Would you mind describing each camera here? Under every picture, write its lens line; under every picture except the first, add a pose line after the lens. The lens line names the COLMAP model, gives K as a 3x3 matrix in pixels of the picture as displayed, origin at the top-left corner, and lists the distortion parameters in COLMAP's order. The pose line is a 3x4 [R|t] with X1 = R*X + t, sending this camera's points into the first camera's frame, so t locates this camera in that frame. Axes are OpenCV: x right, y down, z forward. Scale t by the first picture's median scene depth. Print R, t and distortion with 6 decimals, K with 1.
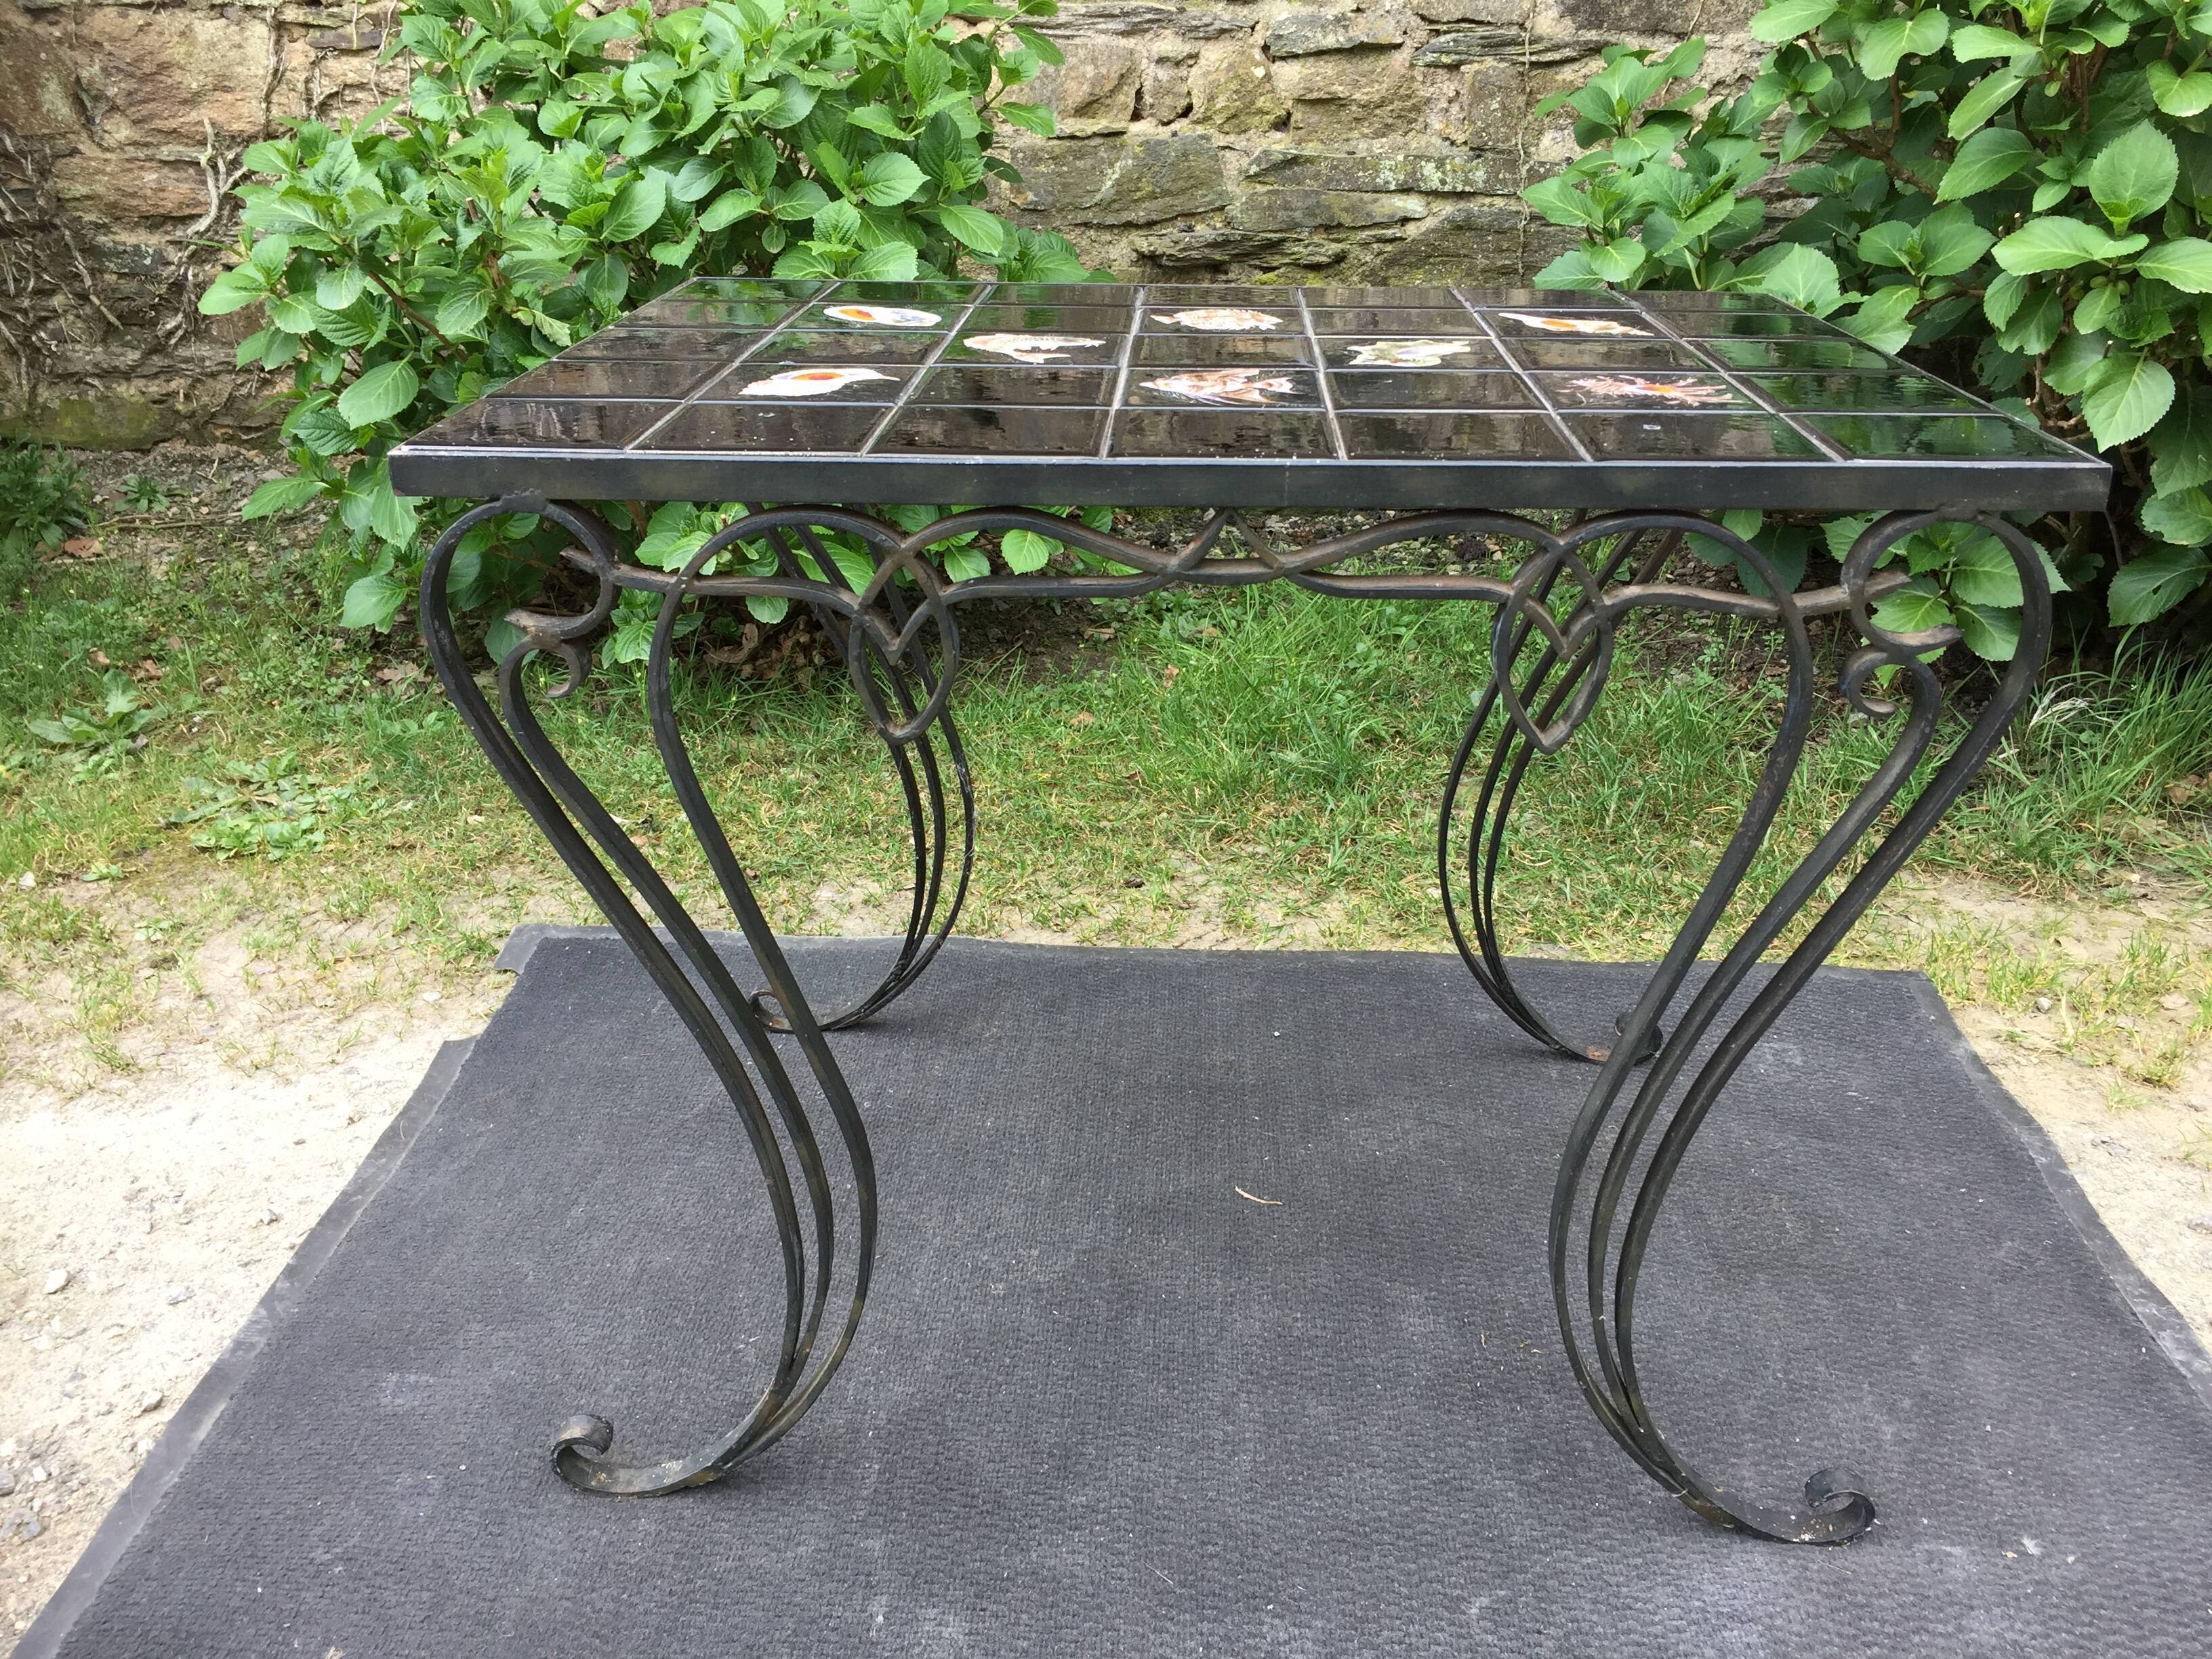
lens RADIAL K [[1862.5, 0, 1105.0], [0, 1862.5, 835.3], [0, 0, 1]] dist [0.084485, -0.112069]
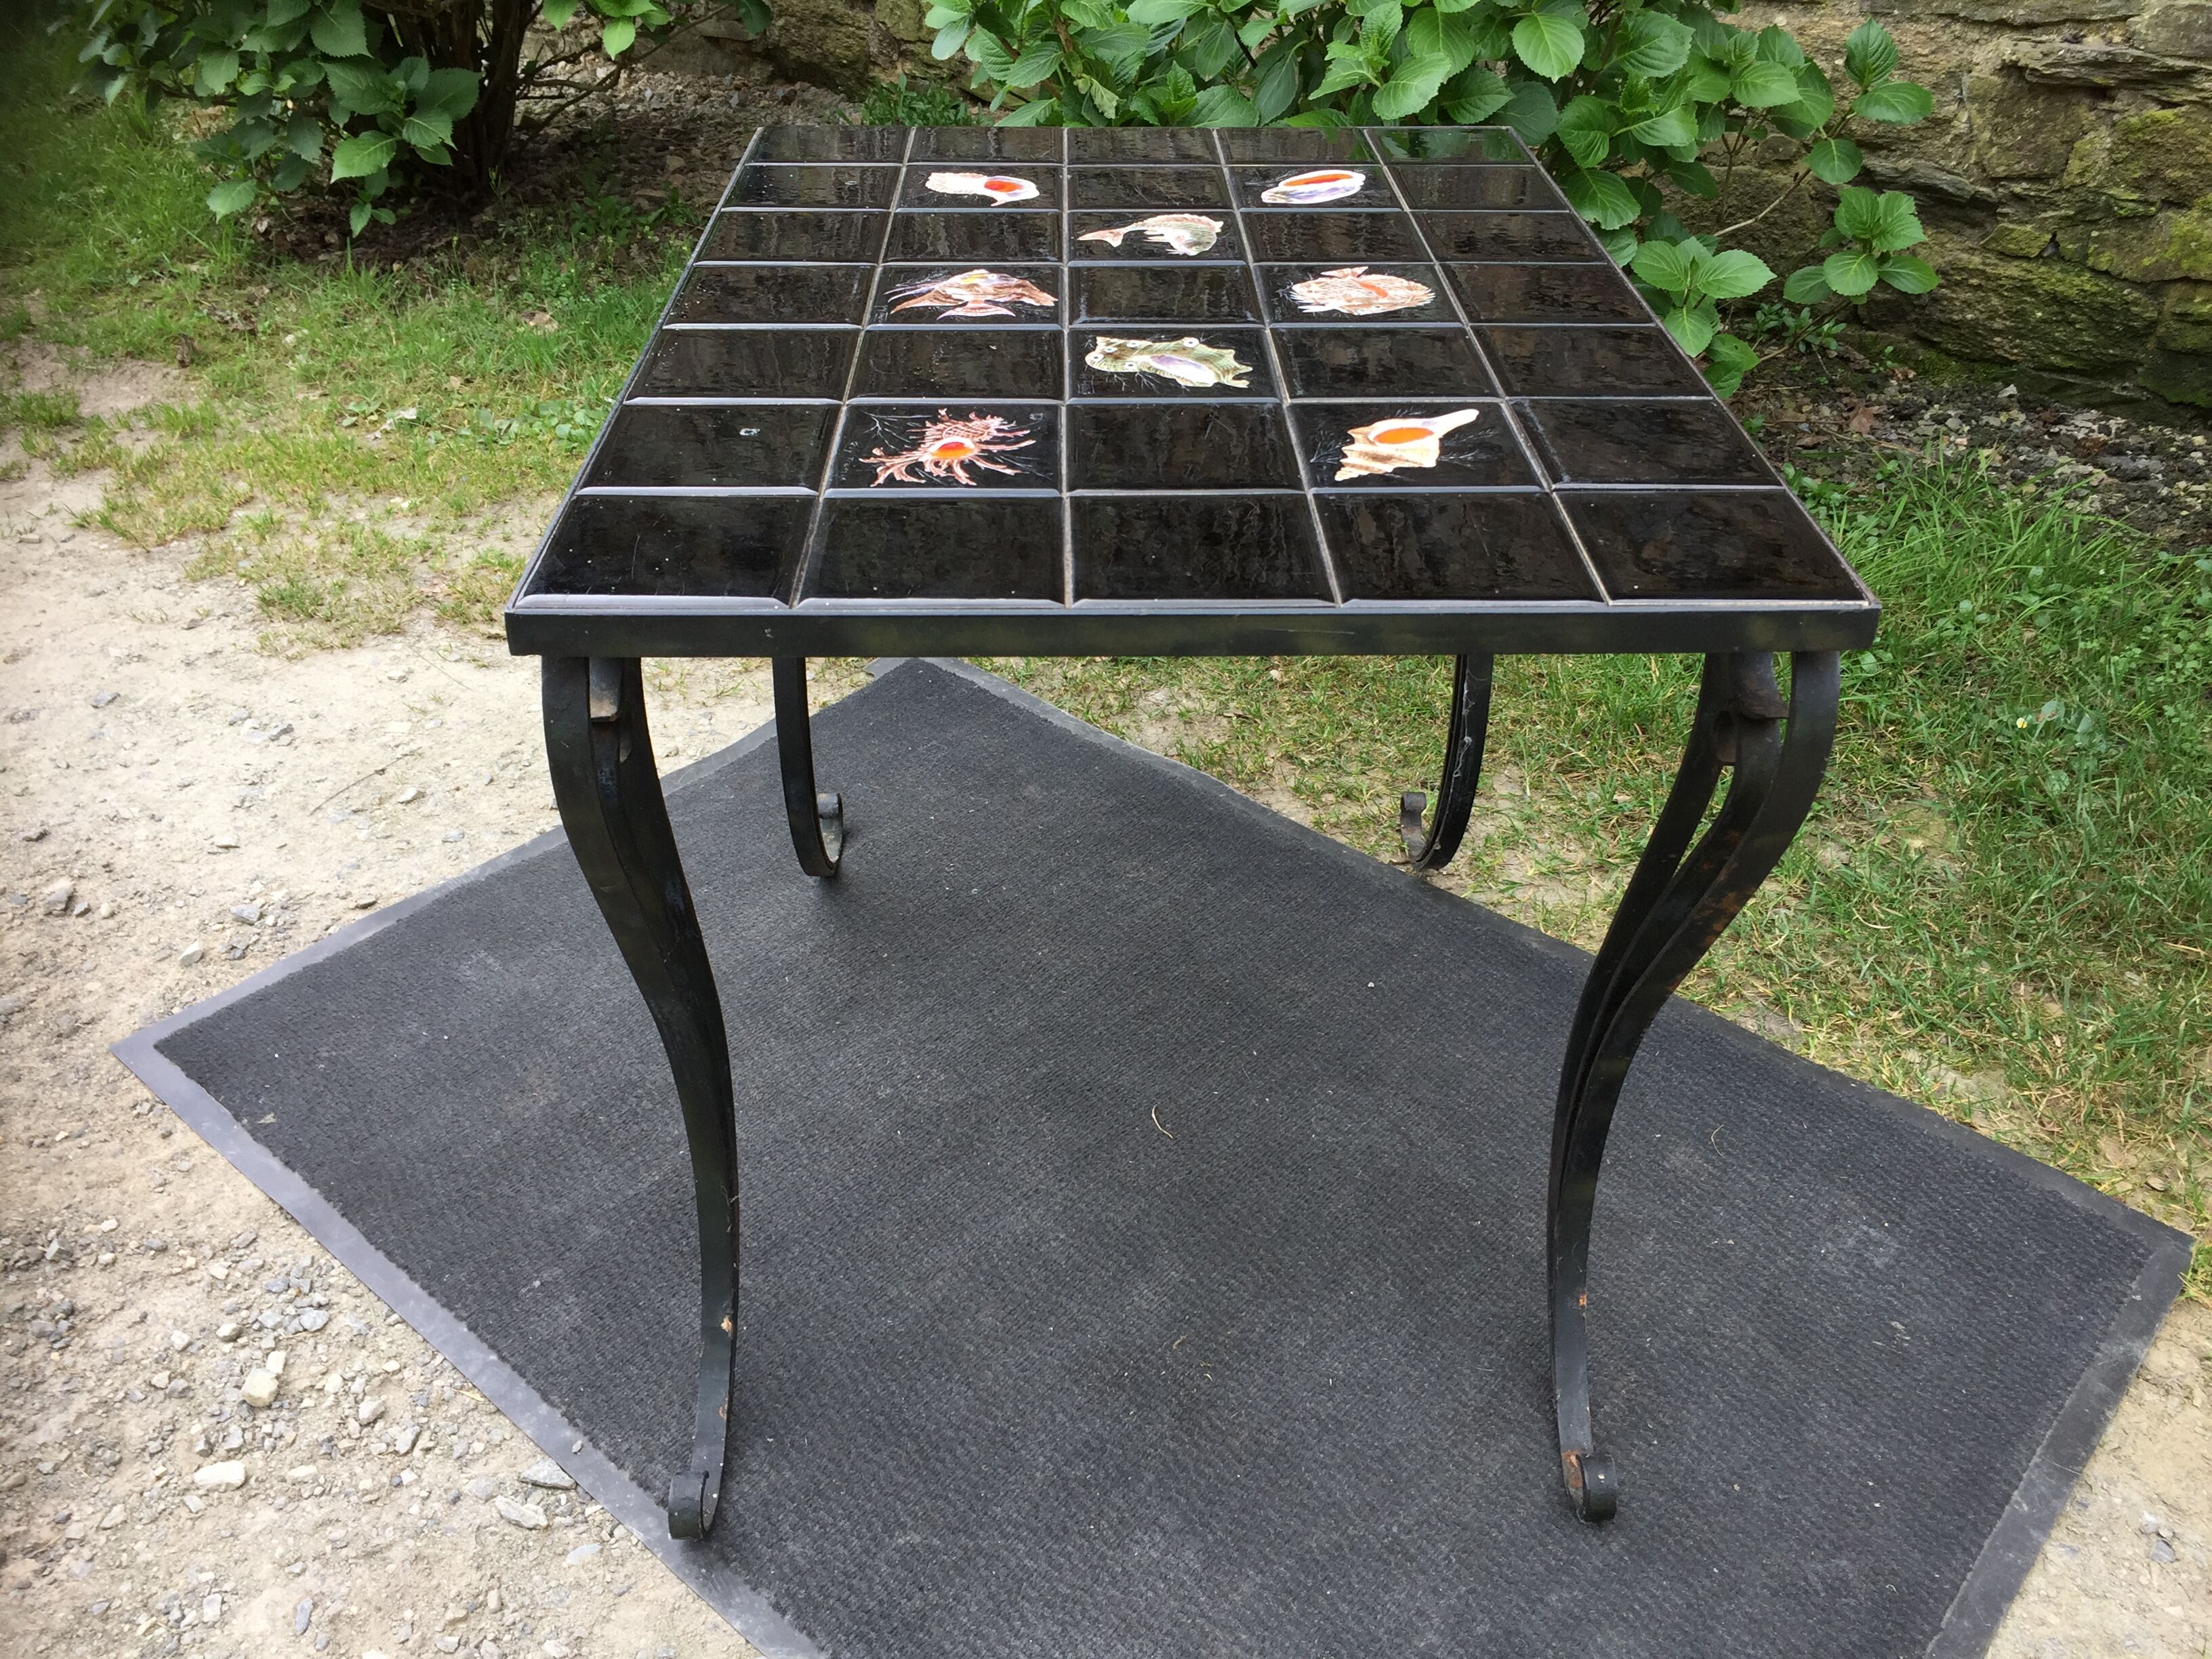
lens RADIAL K [[1862.5, 0, 1105.0], [0, 1862.5, 835.3], [0, 0, 1]] dist [0.084485, -0.112069]
pose [[0.784815, 0.349987, -0.511444, 0.386650], [-0.260301, 0.935104, 0.240467, -0.138194], [0.562413, -0.055593, 0.824985, 0.117937]]
